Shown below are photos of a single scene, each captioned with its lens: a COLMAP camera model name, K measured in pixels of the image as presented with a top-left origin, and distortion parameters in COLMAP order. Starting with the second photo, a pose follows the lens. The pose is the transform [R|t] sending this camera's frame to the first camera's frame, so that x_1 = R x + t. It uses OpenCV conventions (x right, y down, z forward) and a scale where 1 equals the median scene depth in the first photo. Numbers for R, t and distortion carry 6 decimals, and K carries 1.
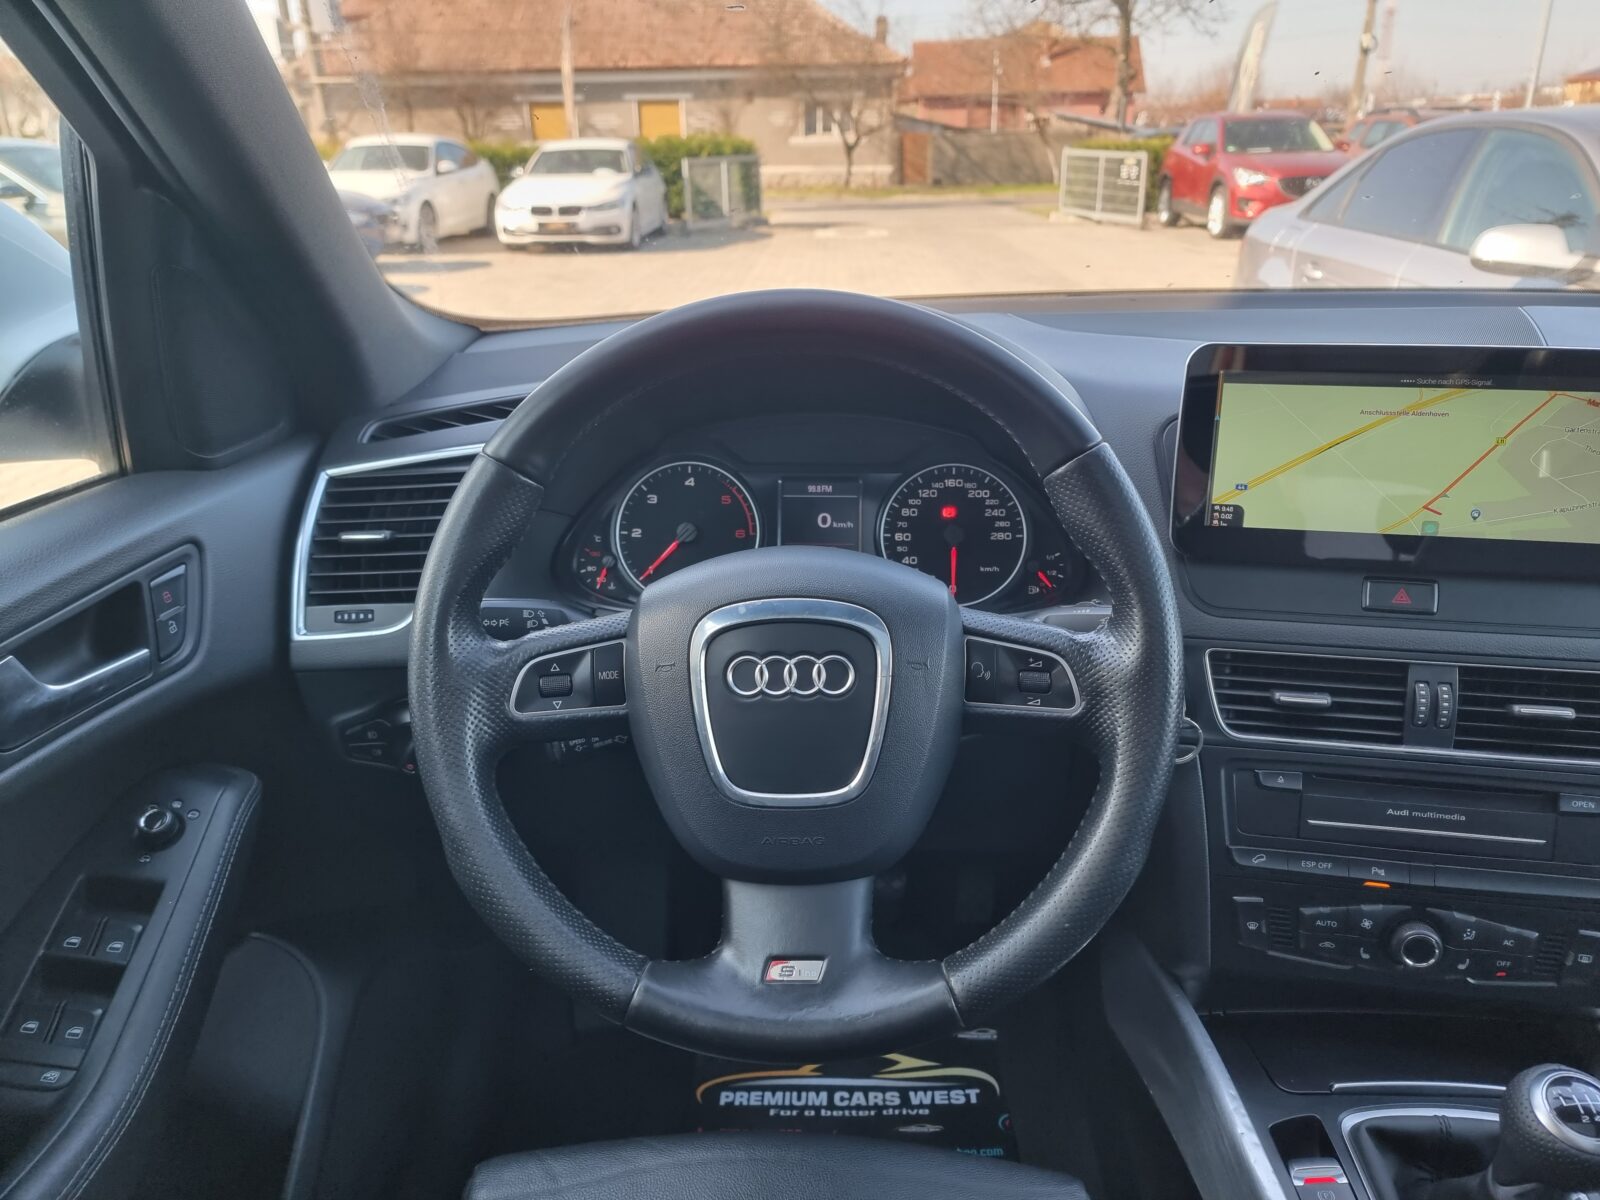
lens RADIAL K [[1126.6, 0, 814.7], [0, 1126.6, 597.5], [0, 0, 1]] dist [0.068062, -0.065867]
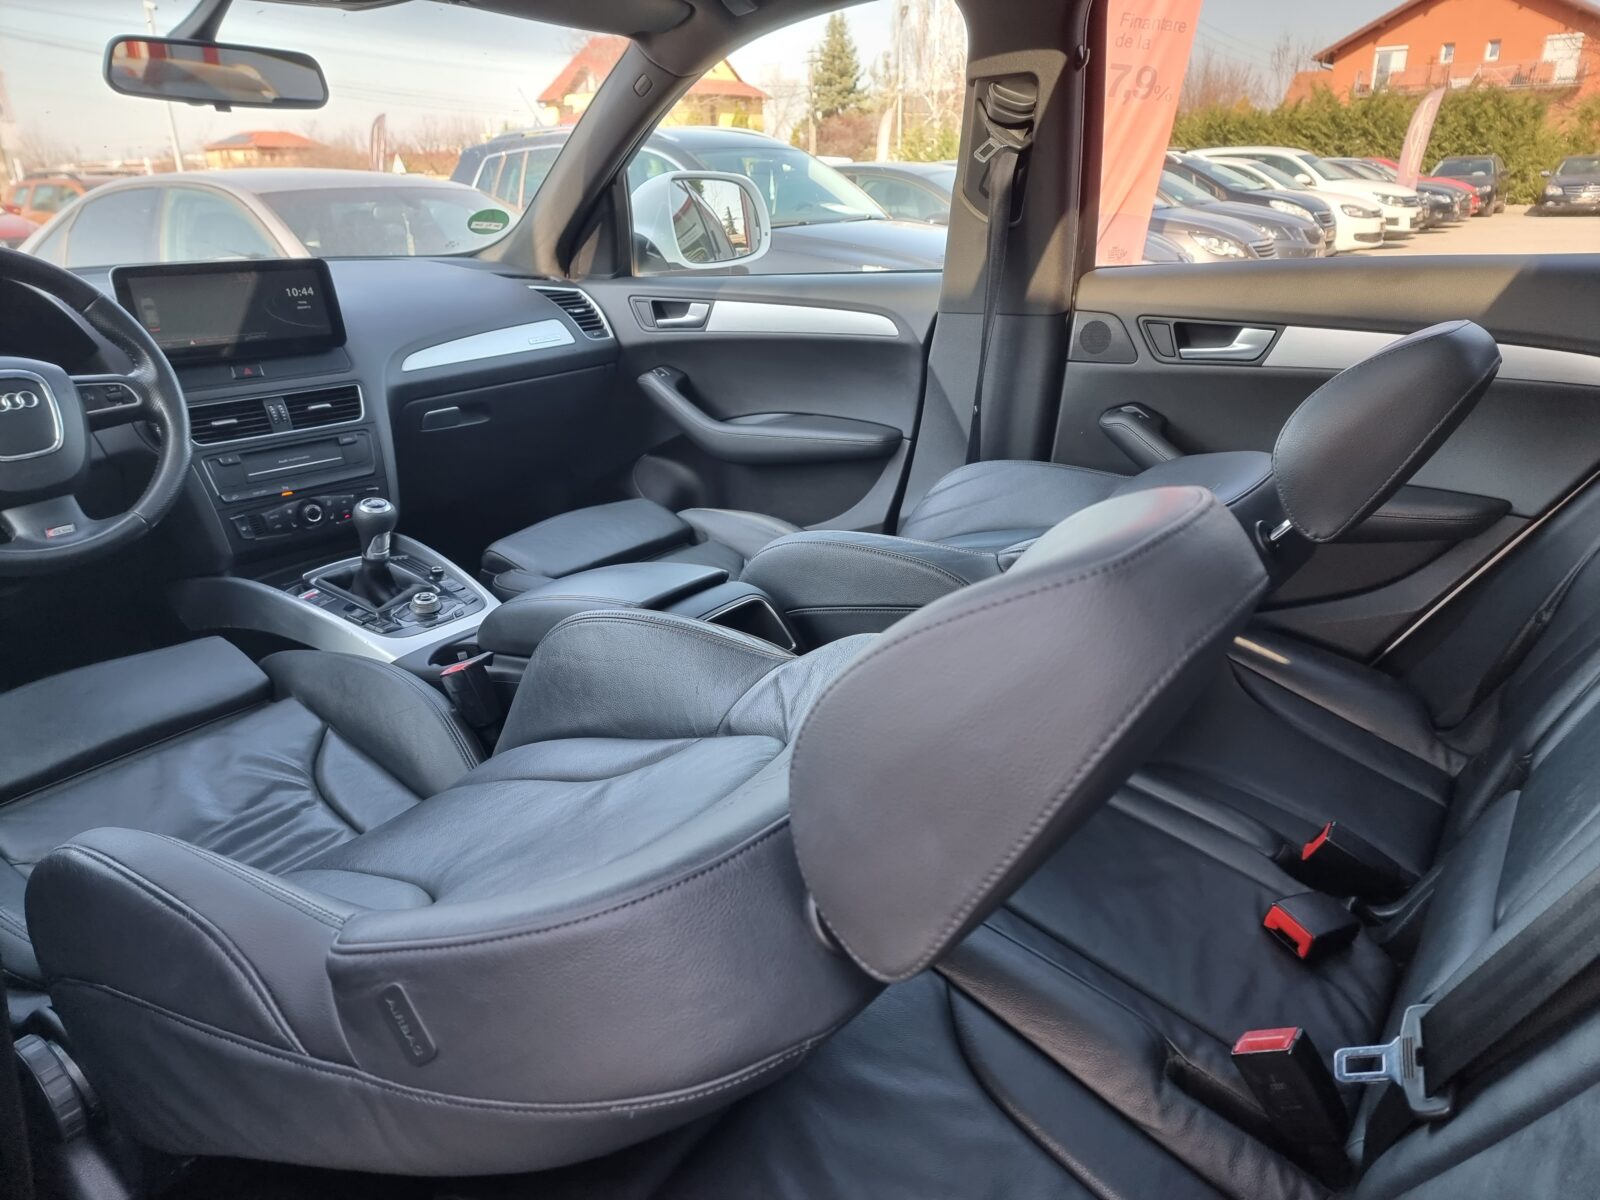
lens RADIAL K [[1126.6, 0, 814.7], [0, 1126.6, 597.5], [0, 0, 1]] dist [0.068062, -0.065867]
pose [[0.539628, -0.290089, 0.790348, -0.505738], [0.328823, 0.936821, 0.119338, 0.322198], [-0.775033, 0.195487, 0.600923, -0.728061]]
